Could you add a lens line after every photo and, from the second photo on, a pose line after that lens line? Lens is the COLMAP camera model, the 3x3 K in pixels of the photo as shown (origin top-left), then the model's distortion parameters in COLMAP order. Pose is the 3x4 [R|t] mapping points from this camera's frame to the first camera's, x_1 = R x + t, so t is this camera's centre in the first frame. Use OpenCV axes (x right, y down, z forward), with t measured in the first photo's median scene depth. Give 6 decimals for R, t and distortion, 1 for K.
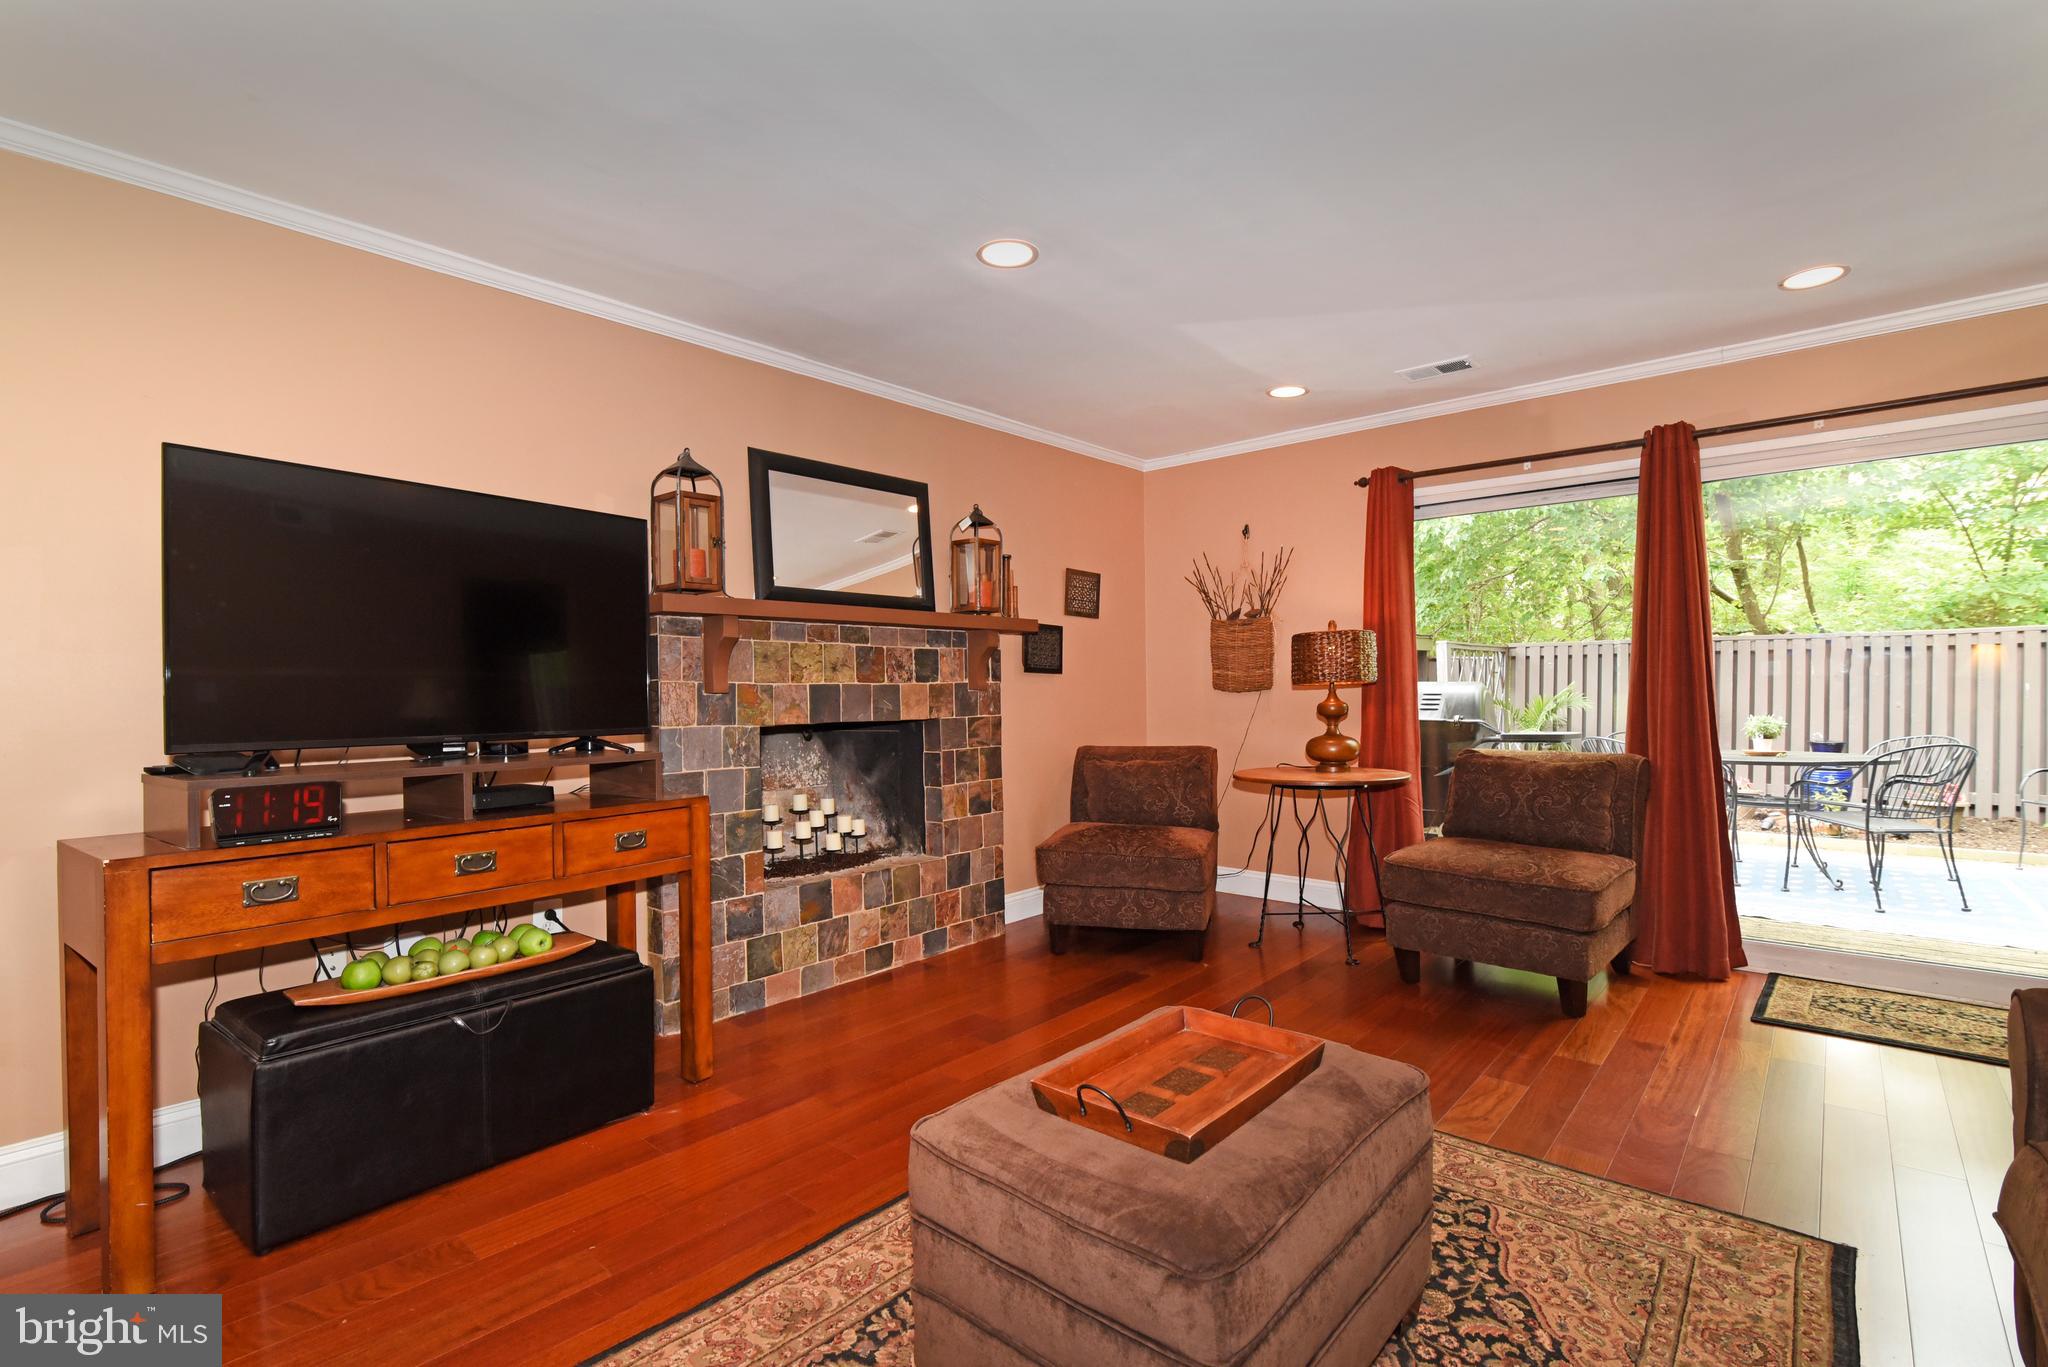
lens RADIAL K [[937.2, 0, 1020.1], [0, 937.2, 687.1], [0, 0, 1]] dist [-0.016929, -0.000017]
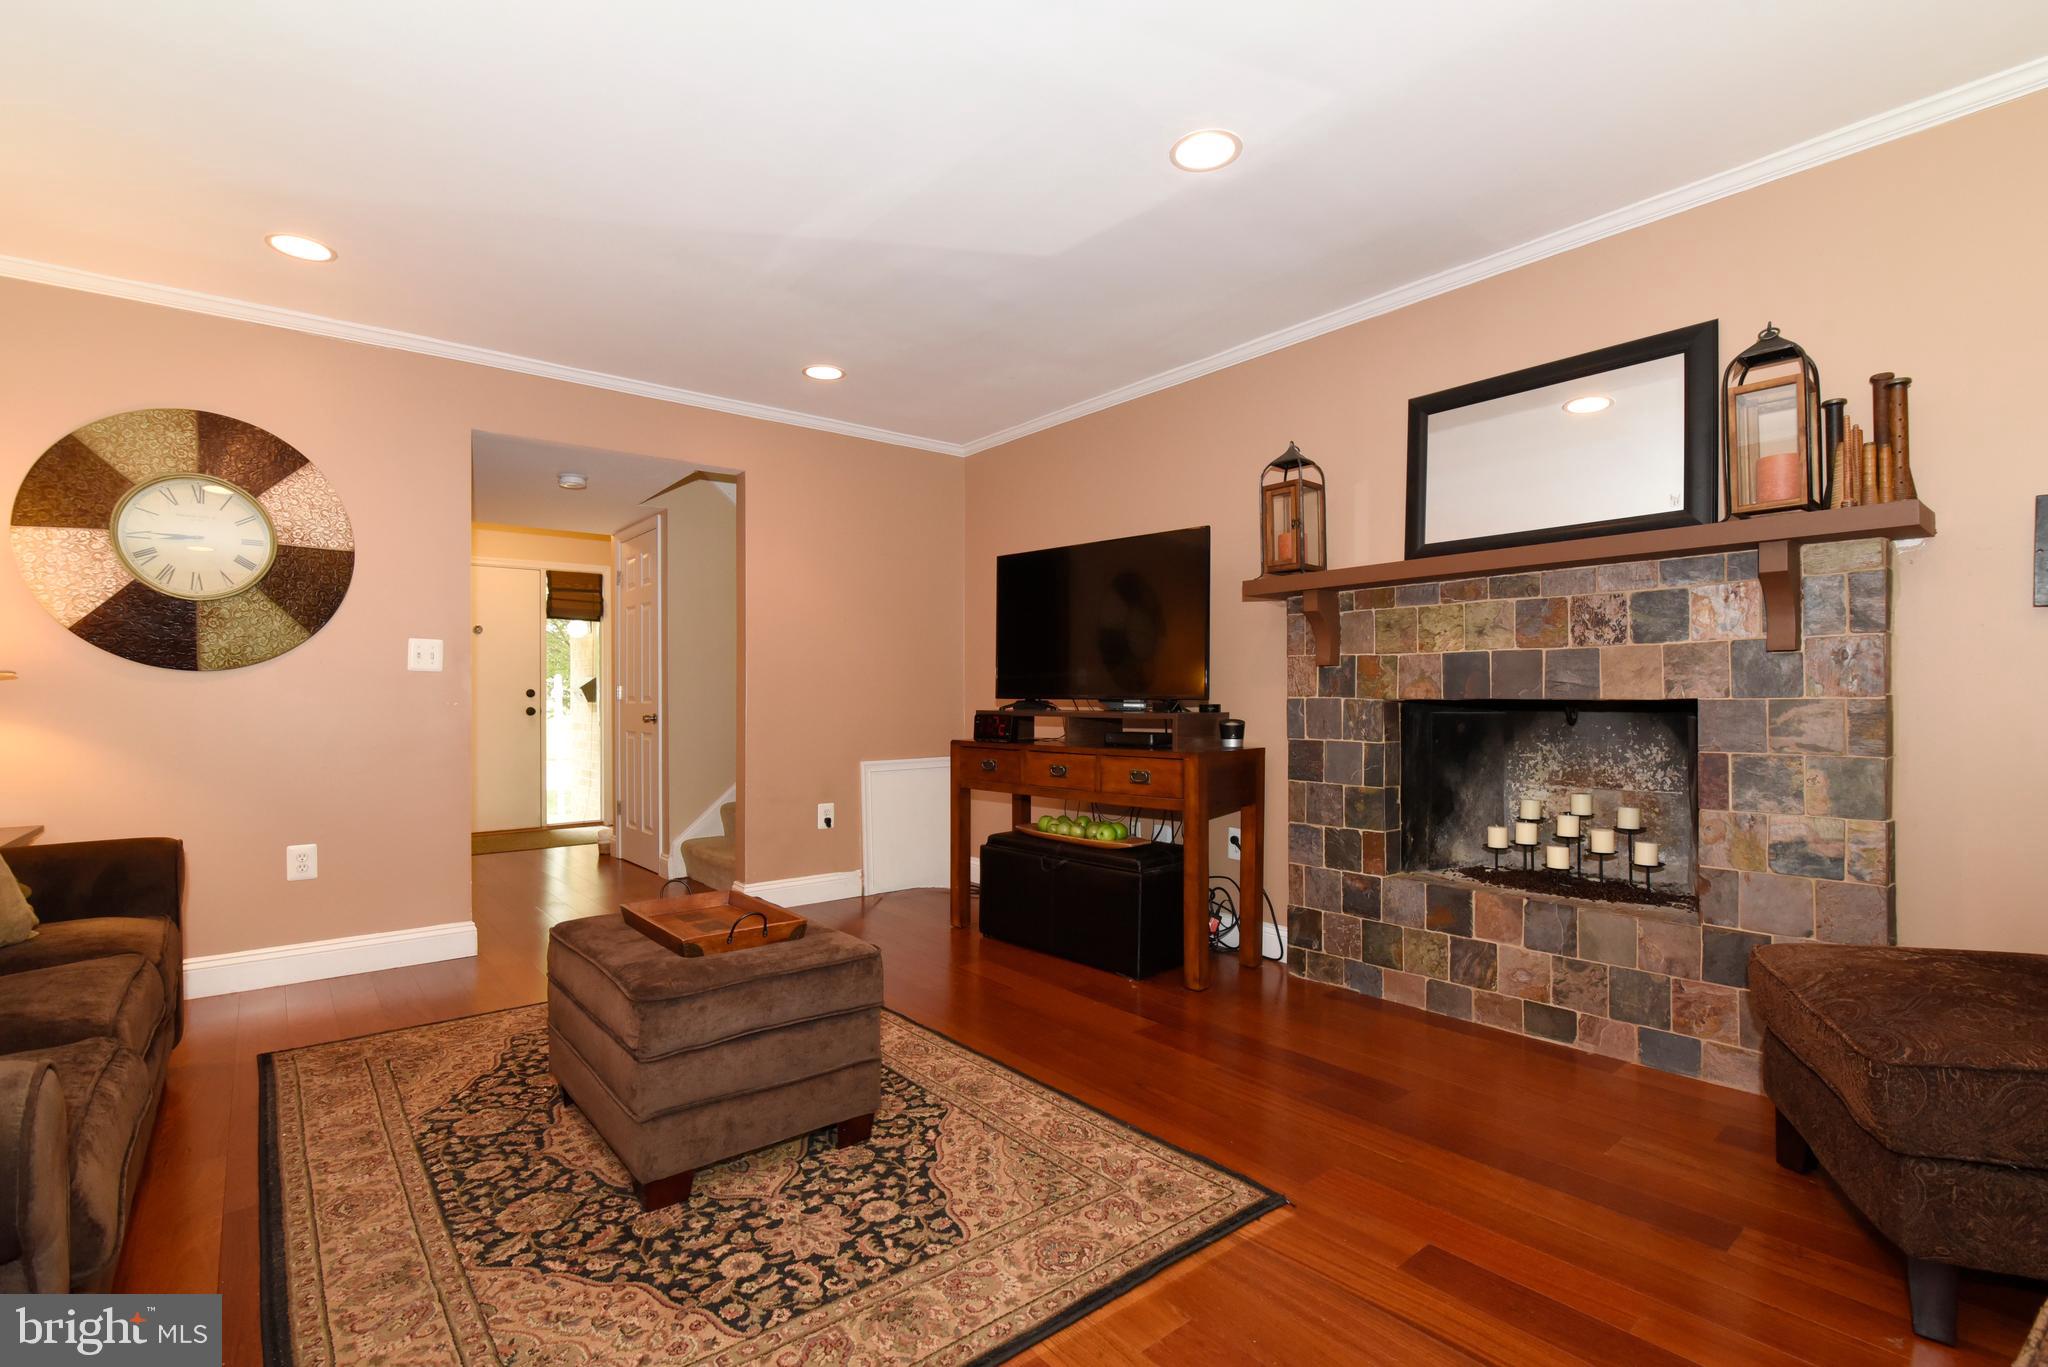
lens RADIAL K [[937.2, 0, 1018.7], [0, 937.2, 686.2], [0, 0, 1]] dist [-0.016929, -0.000017]
pose [[-0.164296, 0.002818, -0.986407, 0.736175], [0.011625, 0.999932, 0.000920, 0.023833], [0.986343, -0.011316, -0.164317, 0.823254]]
